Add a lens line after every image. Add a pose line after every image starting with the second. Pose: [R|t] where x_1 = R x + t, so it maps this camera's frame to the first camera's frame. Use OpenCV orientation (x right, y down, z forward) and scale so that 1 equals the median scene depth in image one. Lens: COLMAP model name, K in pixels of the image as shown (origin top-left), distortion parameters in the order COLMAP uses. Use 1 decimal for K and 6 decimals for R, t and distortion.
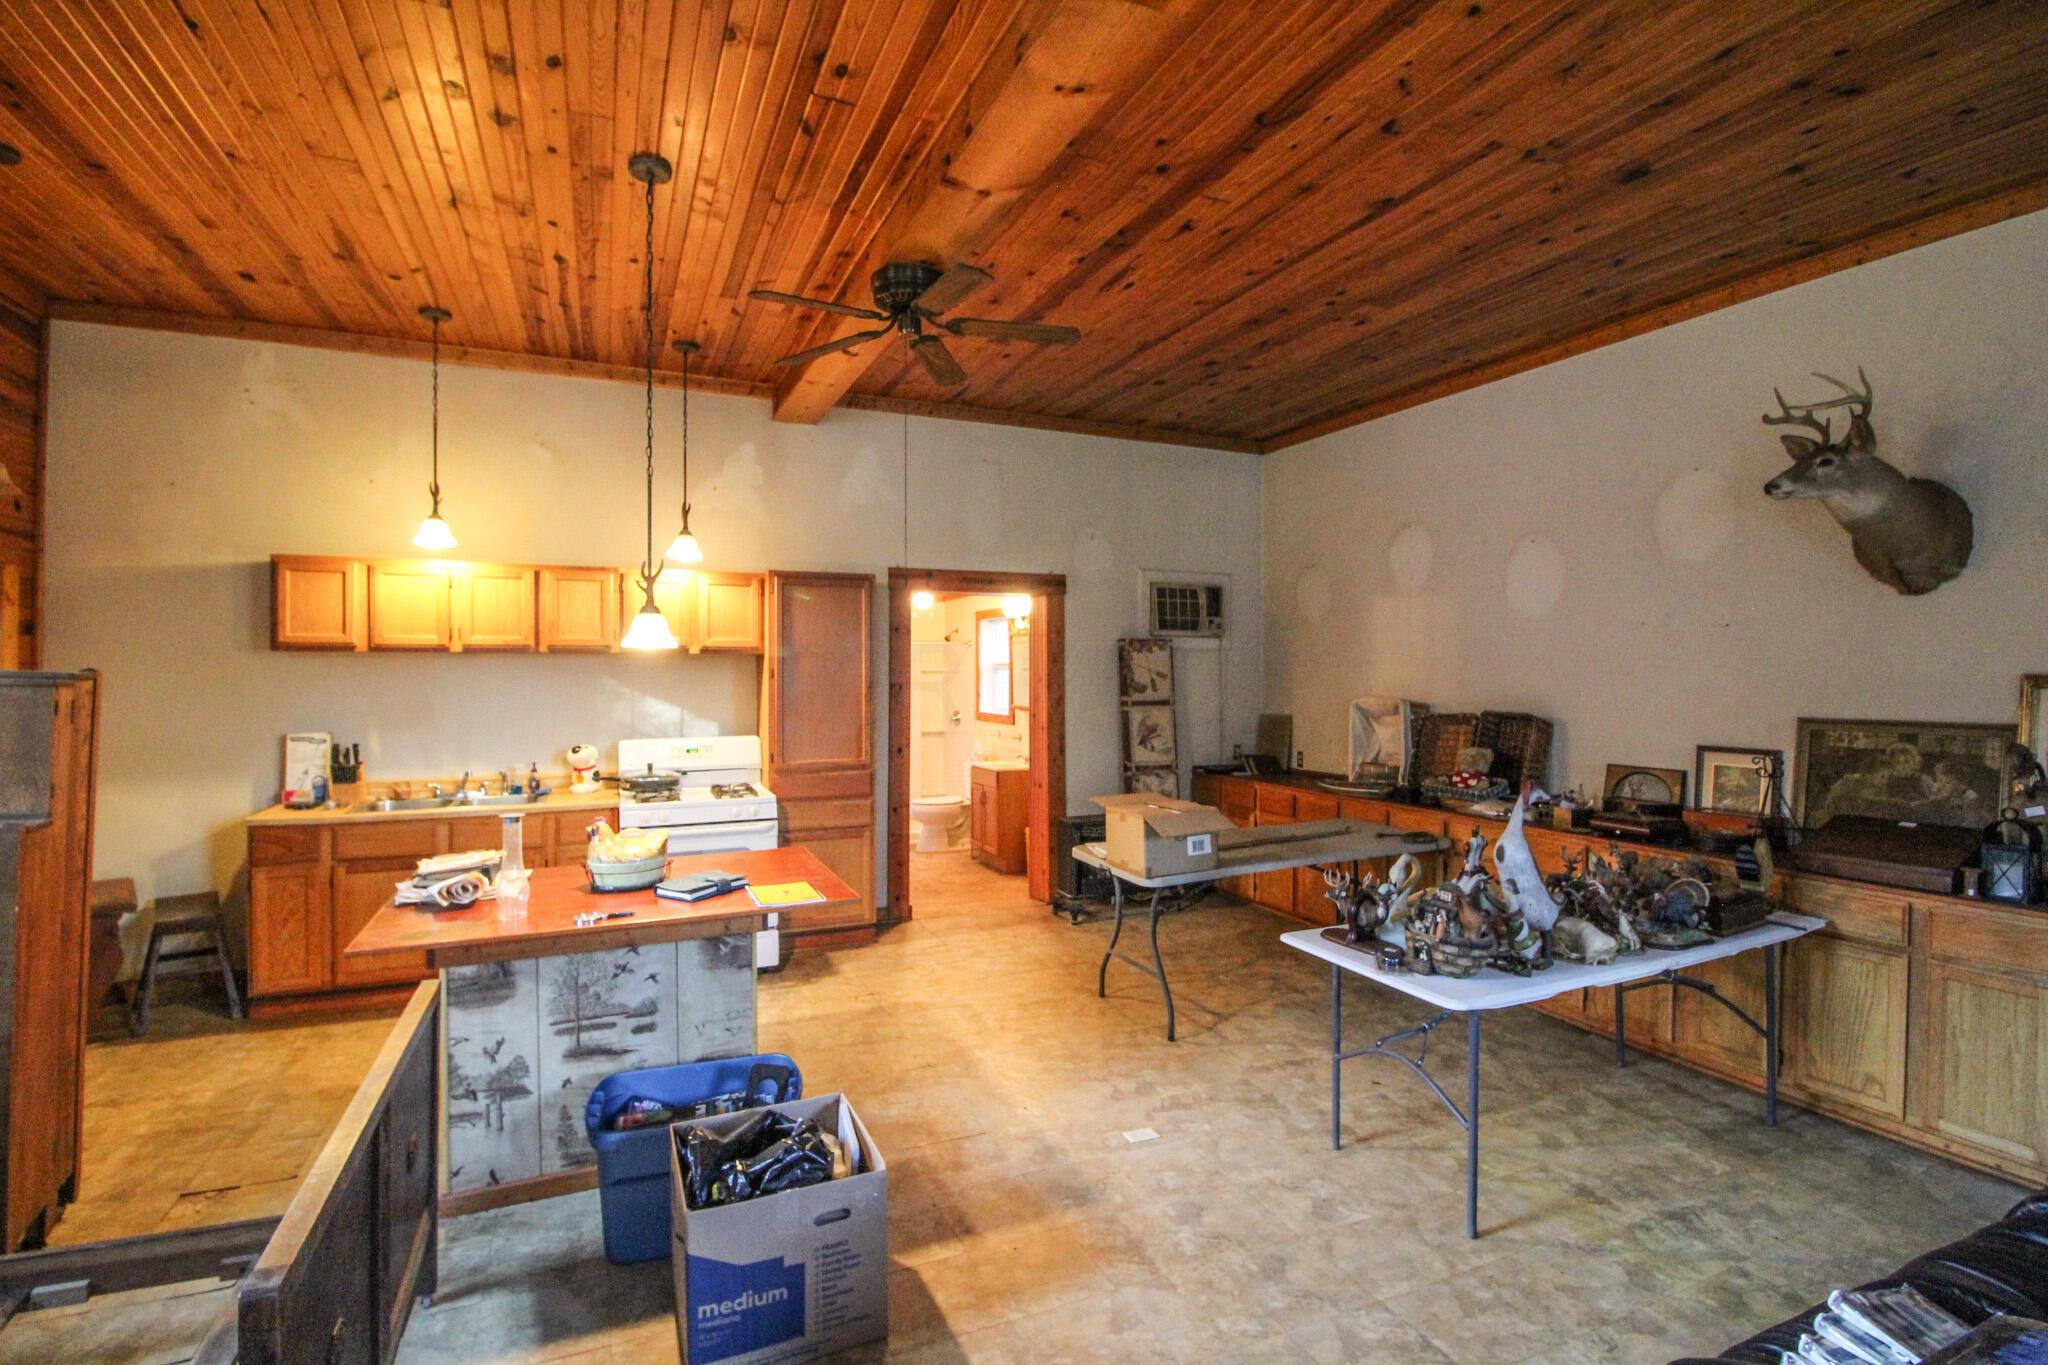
lens RADIAL K [[949.6, 0, 1025.5], [0, 949.6, 668.7], [0, 0, 1]] dist [0.000397, -0.013304]
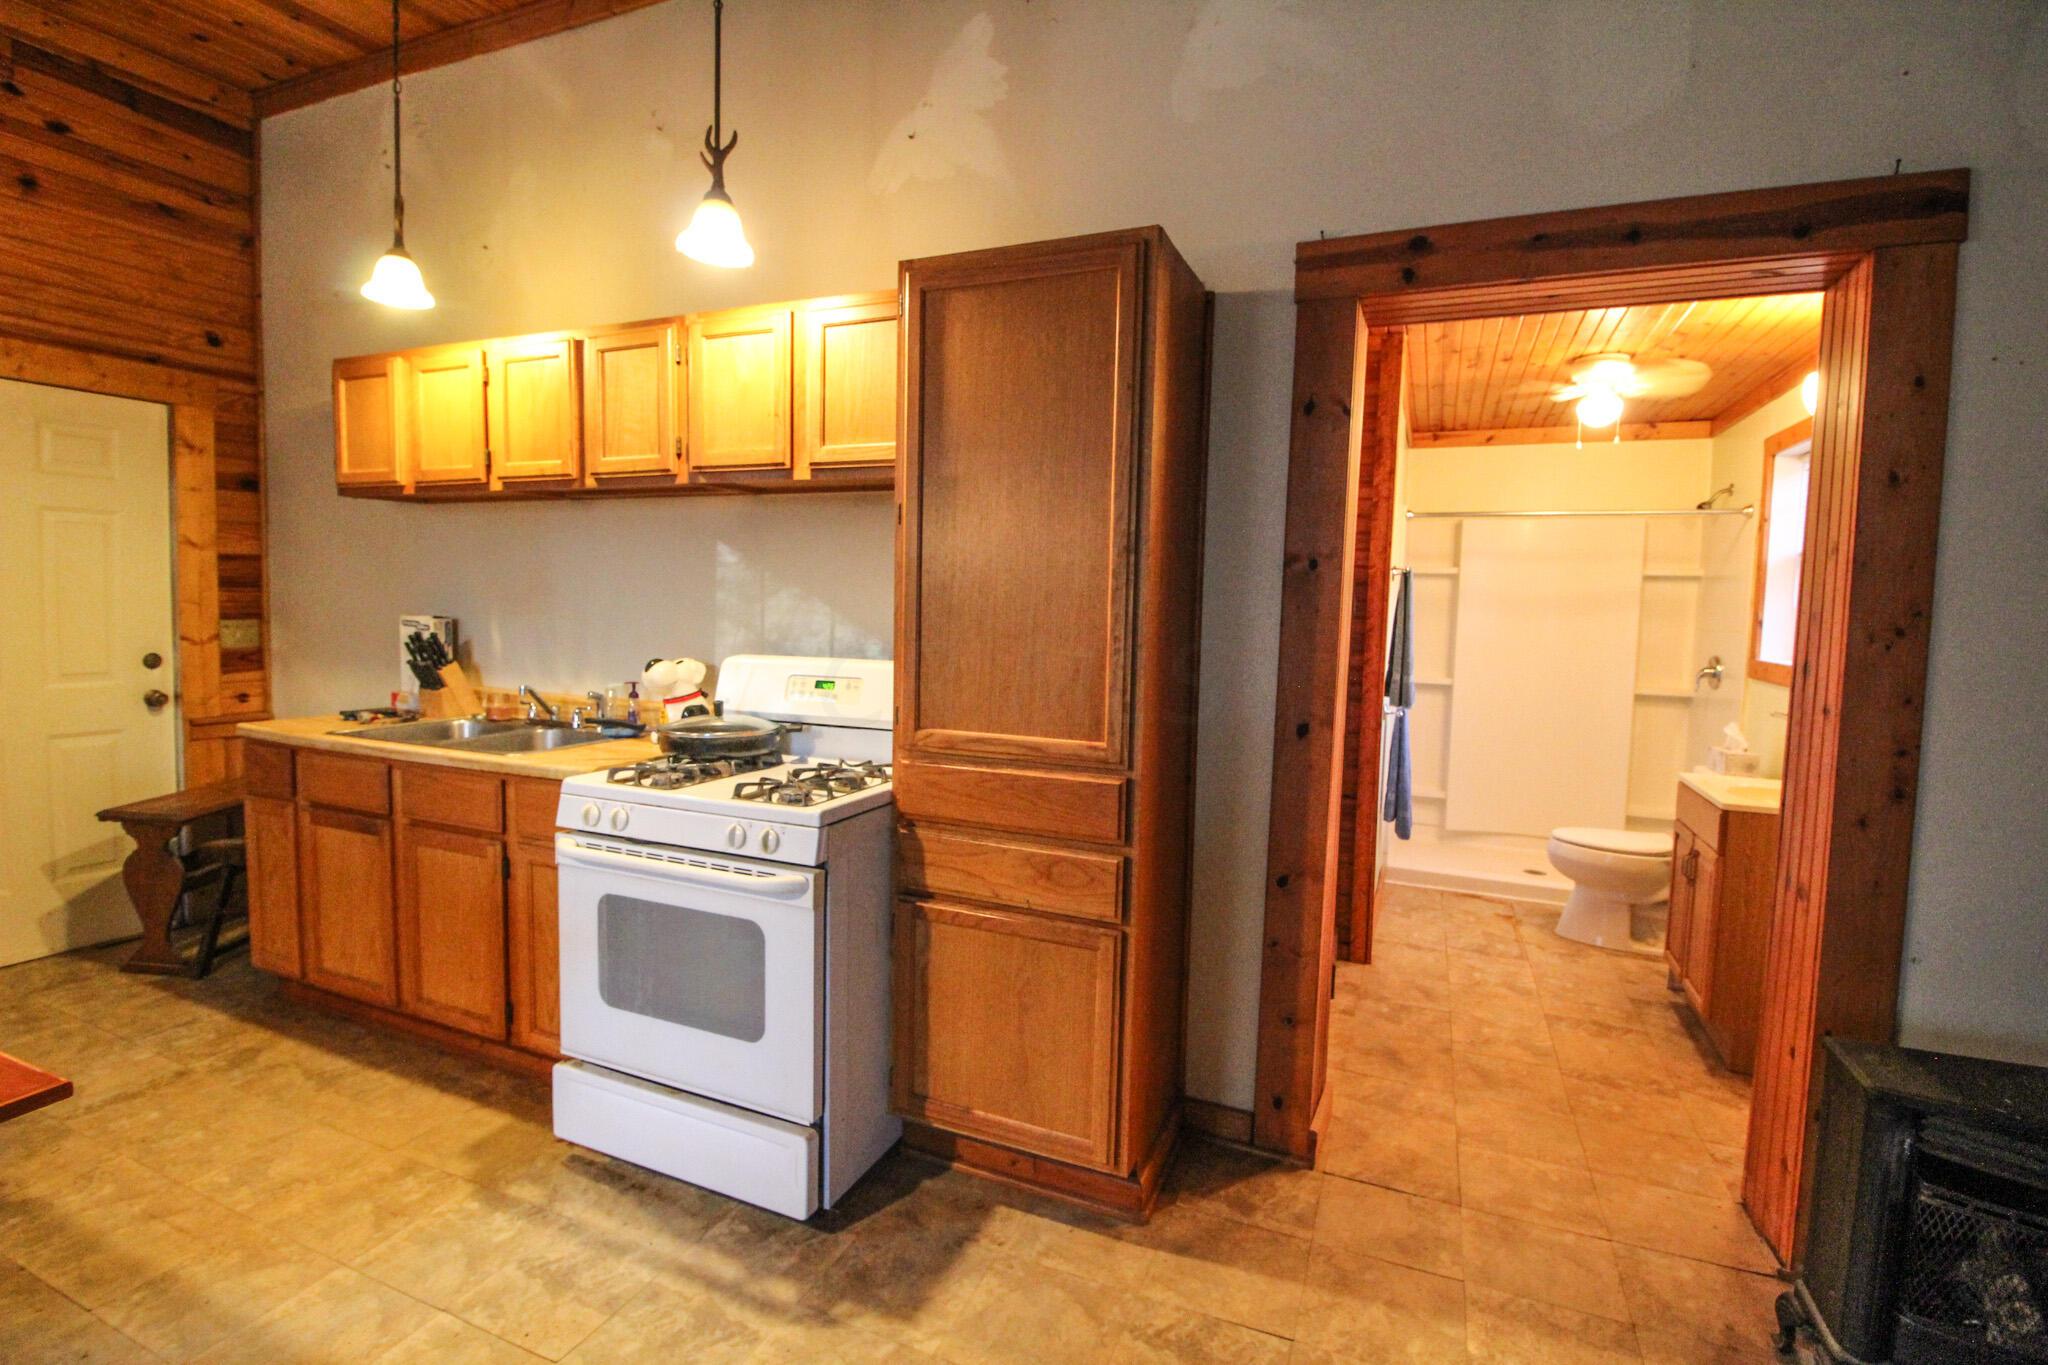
lens RADIAL K [[949.6, 0, 1025.5], [0, 949.6, 668.7], [0, 0, 1]] dist [0.000397, -0.013304]
pose [[0.678834, 0.068680, -0.731073, 0.082218], [-0.021089, 0.997029, 0.074083, 0.041505], [0.733989, -0.034872, 0.678266, 0.779592]]
